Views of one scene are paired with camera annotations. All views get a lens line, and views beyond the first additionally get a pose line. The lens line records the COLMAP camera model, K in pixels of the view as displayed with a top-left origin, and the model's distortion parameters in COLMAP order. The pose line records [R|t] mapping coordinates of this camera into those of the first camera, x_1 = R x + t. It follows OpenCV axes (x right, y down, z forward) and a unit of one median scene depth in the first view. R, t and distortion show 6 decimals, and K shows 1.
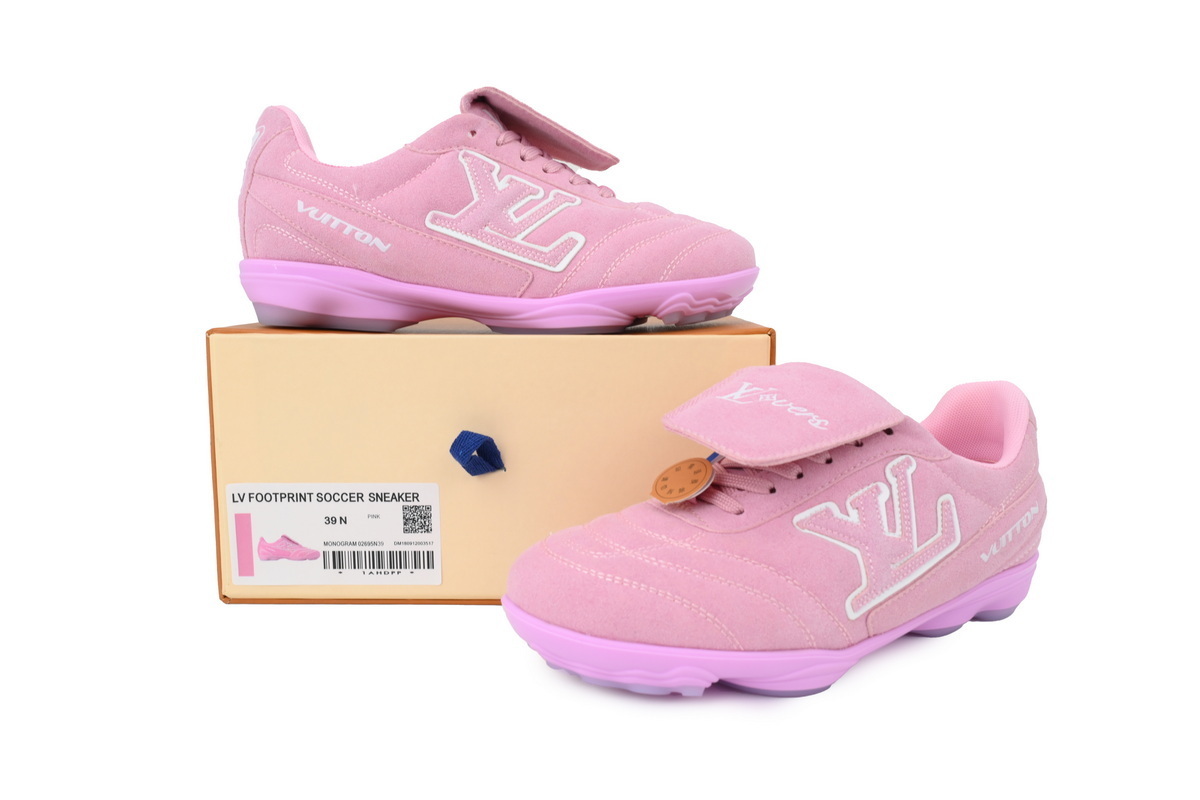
lens RADIAL K [[960.8, 0, 600.0], [0, 960.8, 400.0], [0, 0, 1]] dist [0.009256, -0.005020]
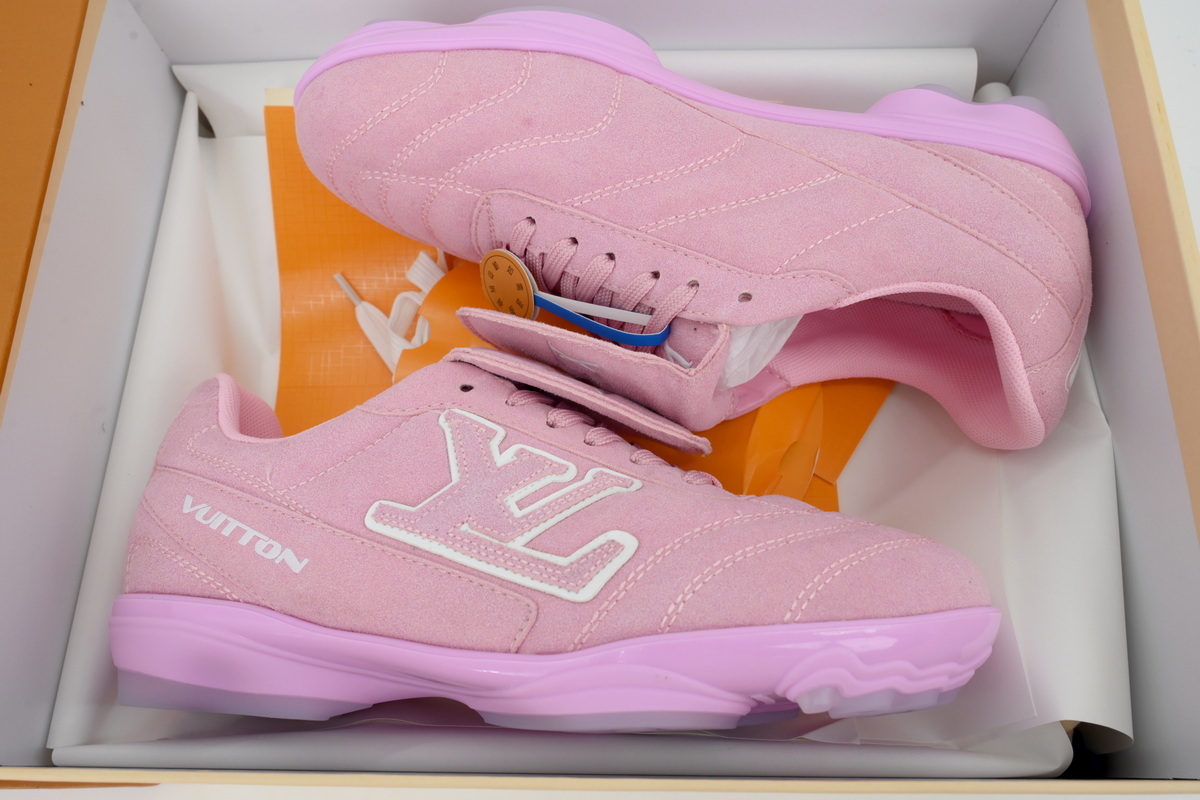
lens RADIAL K [[989.4, 0, 600.0], [0, 989.4, 400.0], [0, 0, 1]] dist [0.005863, 0.001292]
pose [[0.978824, -0.051265, -0.198182, 0.077773], [-0.033115, 0.915728, -0.400431, -0.016589], [0.202009, 0.398514, 0.894639, 0.459576]]
